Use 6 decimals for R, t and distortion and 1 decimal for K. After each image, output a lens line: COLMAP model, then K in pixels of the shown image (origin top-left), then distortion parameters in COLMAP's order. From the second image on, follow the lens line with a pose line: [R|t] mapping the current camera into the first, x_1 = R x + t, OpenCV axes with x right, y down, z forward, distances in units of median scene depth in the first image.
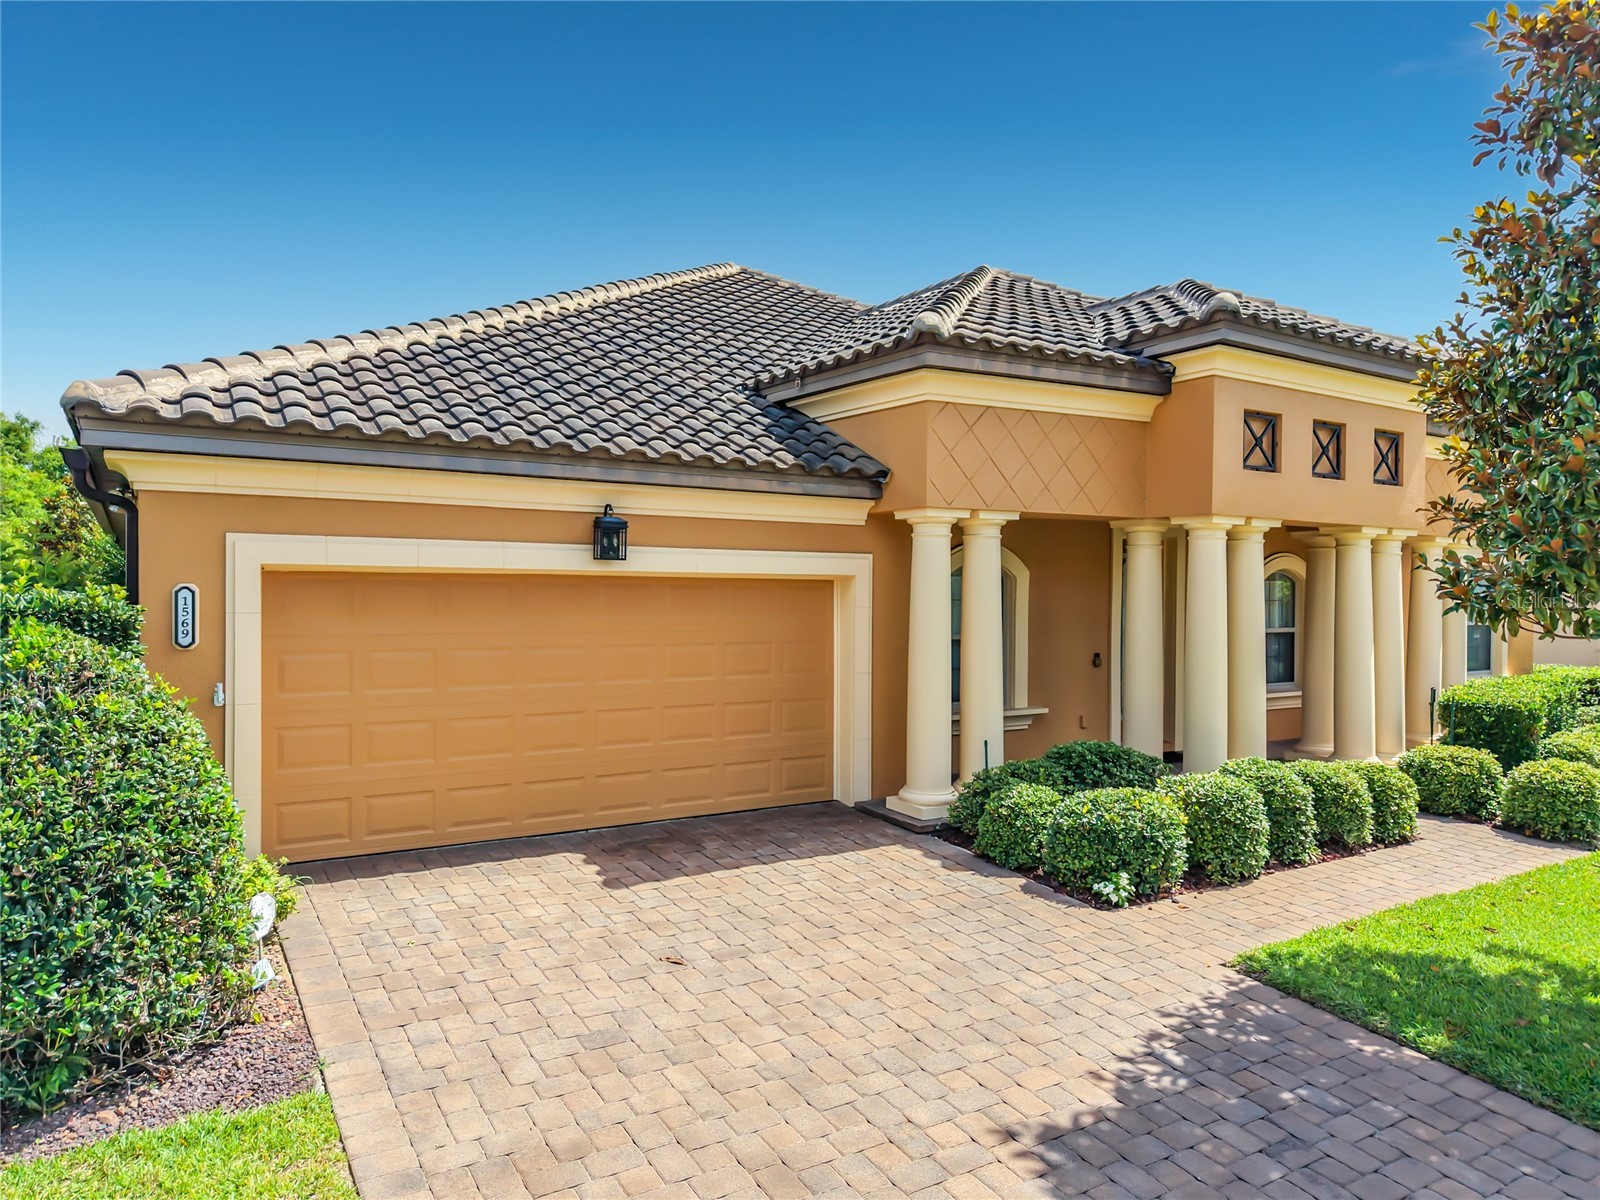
lens RADIAL K [[1114.0, 0, 802.3], [0, 1114.0, 591.0], [0, 0, 1]] dist [-0.008363, -0.004128]
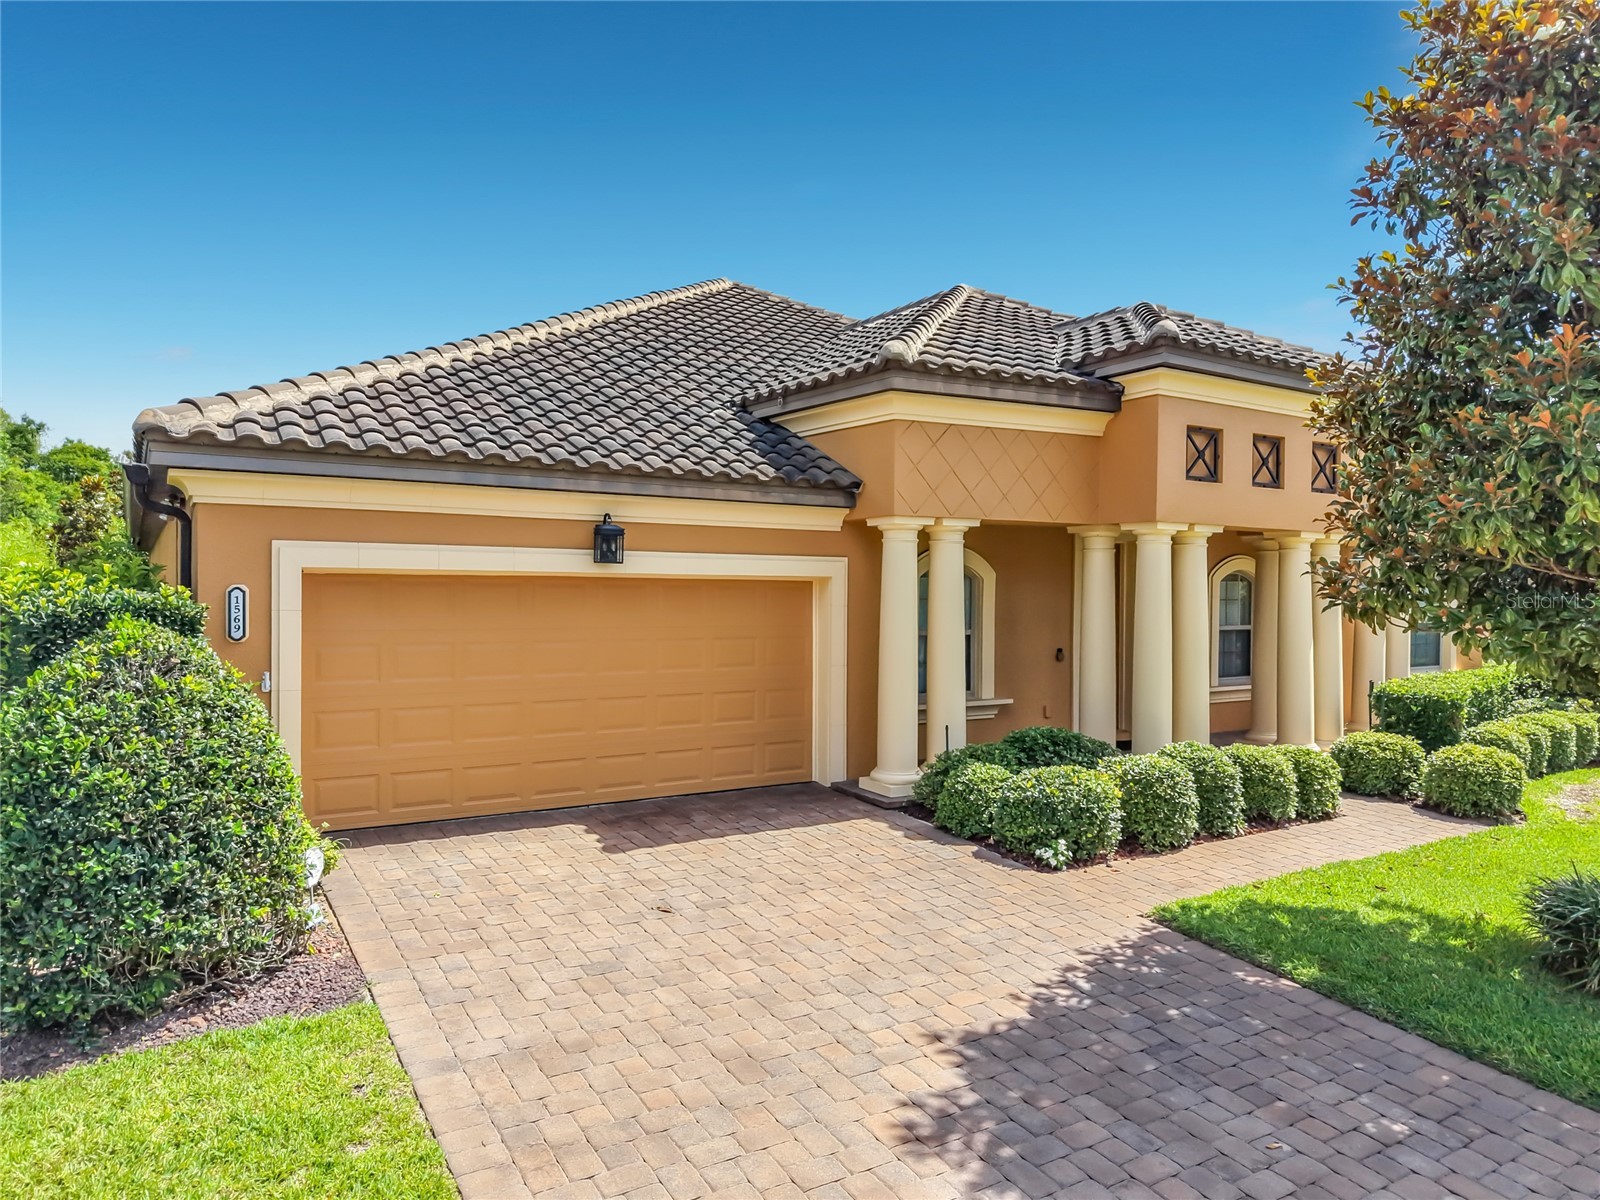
lens RADIAL K [[1114.0, 0, 802.3], [0, 1114.0, 591.0], [0, 0, 1]] dist [-0.008363, -0.004128]
pose [[1.000000, -0.000017, 0.000761, 0.021593], [0.000017, 1.000000, 0.000343, -0.000395], [-0.000761, -0.000343, 1.000000, -0.122565]]
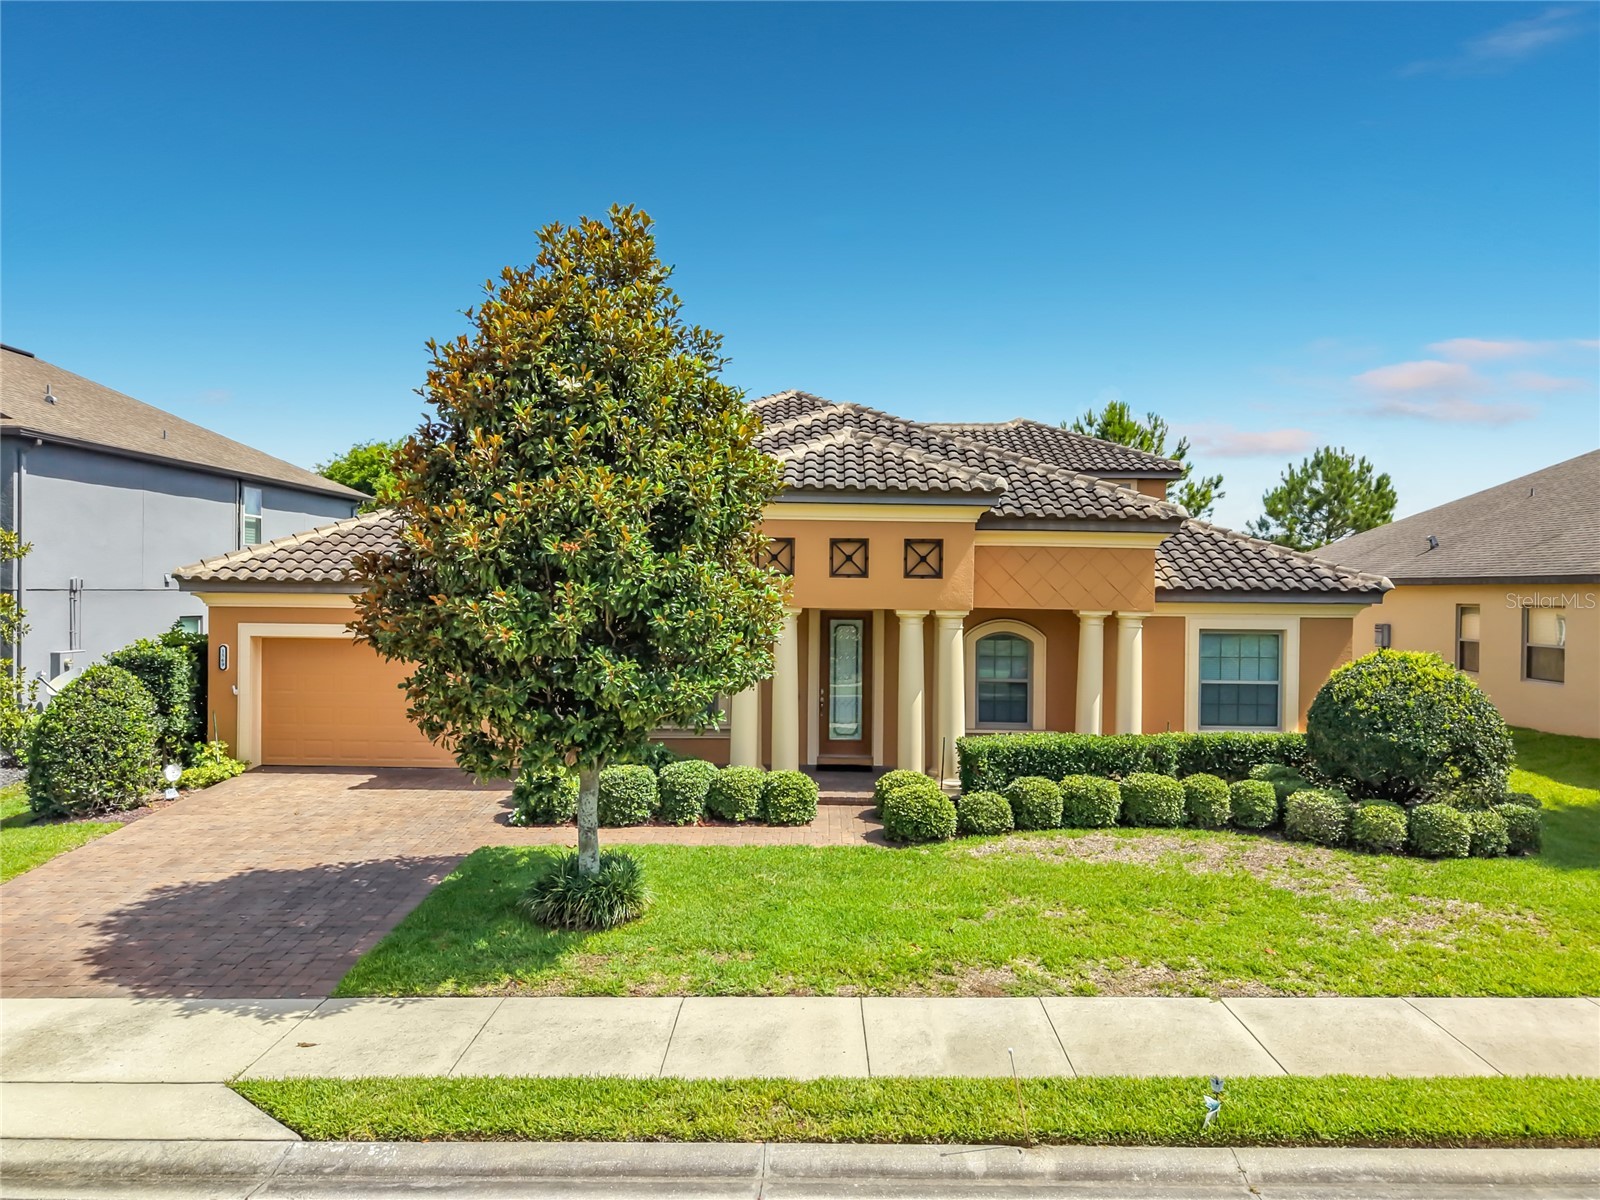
lens RADIAL K [[1099.8, 0, 797.3], [0, 1099.8, 583.2], [0, 0, 1]] dist [0.061306, -0.088545]
pose [[0.832391, -0.003699, -0.554176, 1.617796], [-0.004608, 0.999897, -0.013594, -0.099344], [0.554169, 0.013869, 0.832288, -0.296785]]
